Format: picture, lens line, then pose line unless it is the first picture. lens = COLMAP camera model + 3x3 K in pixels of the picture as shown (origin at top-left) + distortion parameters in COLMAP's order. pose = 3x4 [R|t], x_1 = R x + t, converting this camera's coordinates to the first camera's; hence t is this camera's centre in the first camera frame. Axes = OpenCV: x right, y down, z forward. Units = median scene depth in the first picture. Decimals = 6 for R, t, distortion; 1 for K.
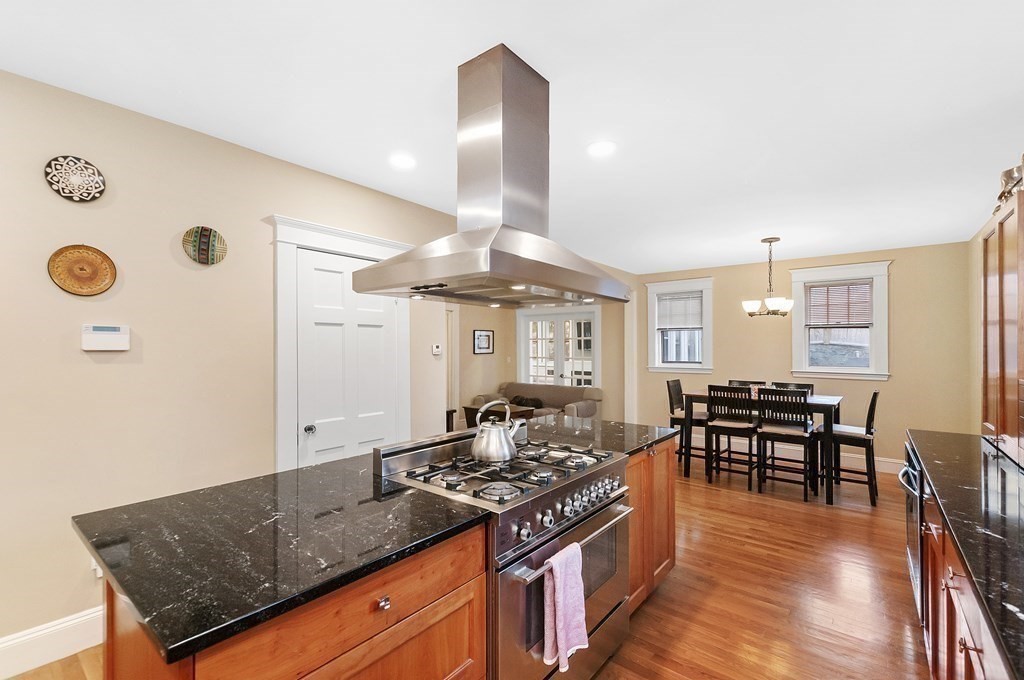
lens RADIAL K [[451.8, 0, 493.1], [0, 451.8, 342.9], [0, 0, 1]] dist [0.003775, -0.001740]
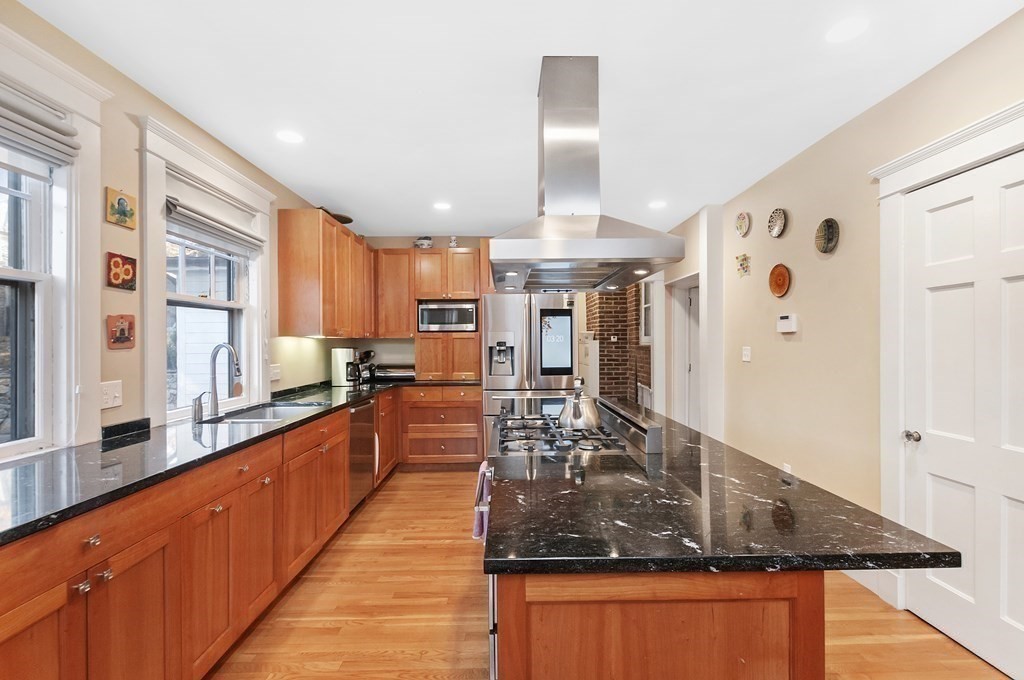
lens RADIAL K [[451.8, 0, 518.2], [0, 451.8, 340.7], [0, 0, 1]] dist [0.003775, -0.001740]
pose [[-0.754375, 0.001652, -0.656441, 0.390060], [0.012535, 0.999851, -0.011890, 0.025960], [0.656324, -0.017198, -0.754283, 0.797396]]
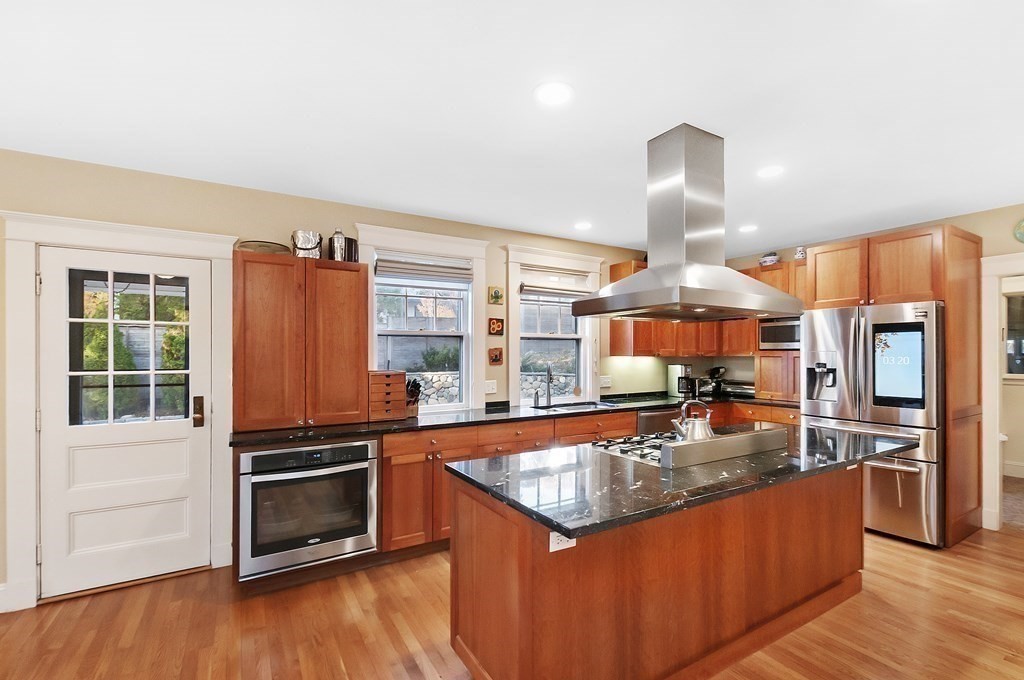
lens RADIAL K [[451.8, 0, 515.7], [0, 451.8, 352.8], [0, 0, 1]] dist [0.003775, -0.001740]
pose [[-0.948231, -0.000942, 0.317581, 0.050226], [-0.004300, 0.999942, -0.009871, 0.007511], [-0.317553, -0.010726, -0.948180, 1.060196]]
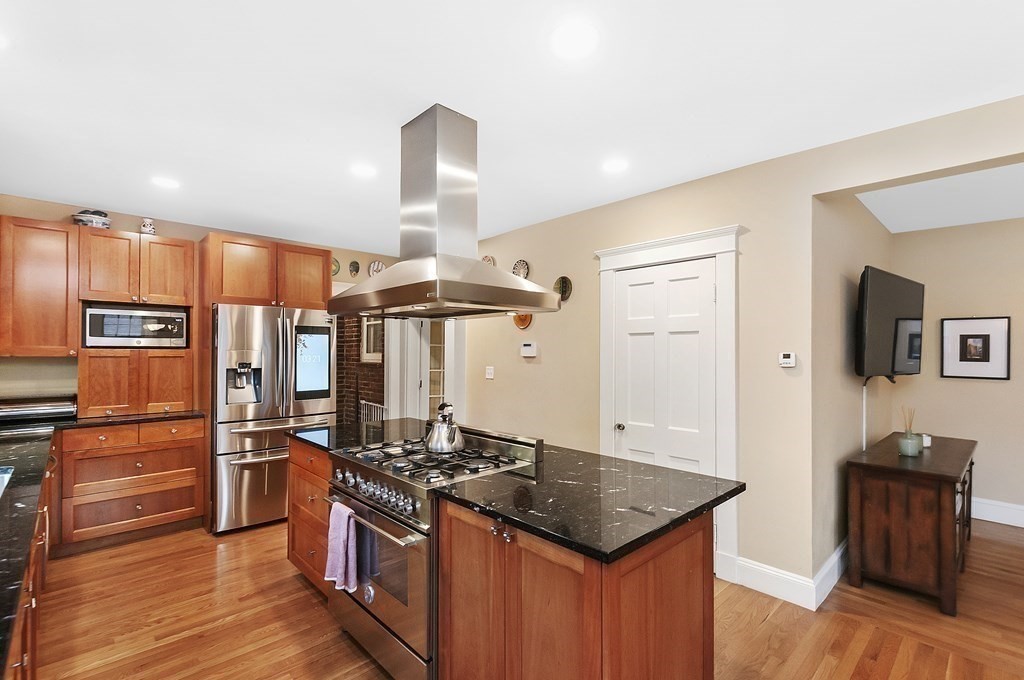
lens RADIAL K [[451.8, 0, 530.9], [0, 451.8, 344.4], [0, 0, 1]] dist [0.003775, -0.001740]
pose [[-0.102975, -0.021638, -0.994449, 0.532946], [0.005835, 0.999733, -0.022357, 0.004239], [0.994667, -0.008105, -0.102821, 0.627848]]
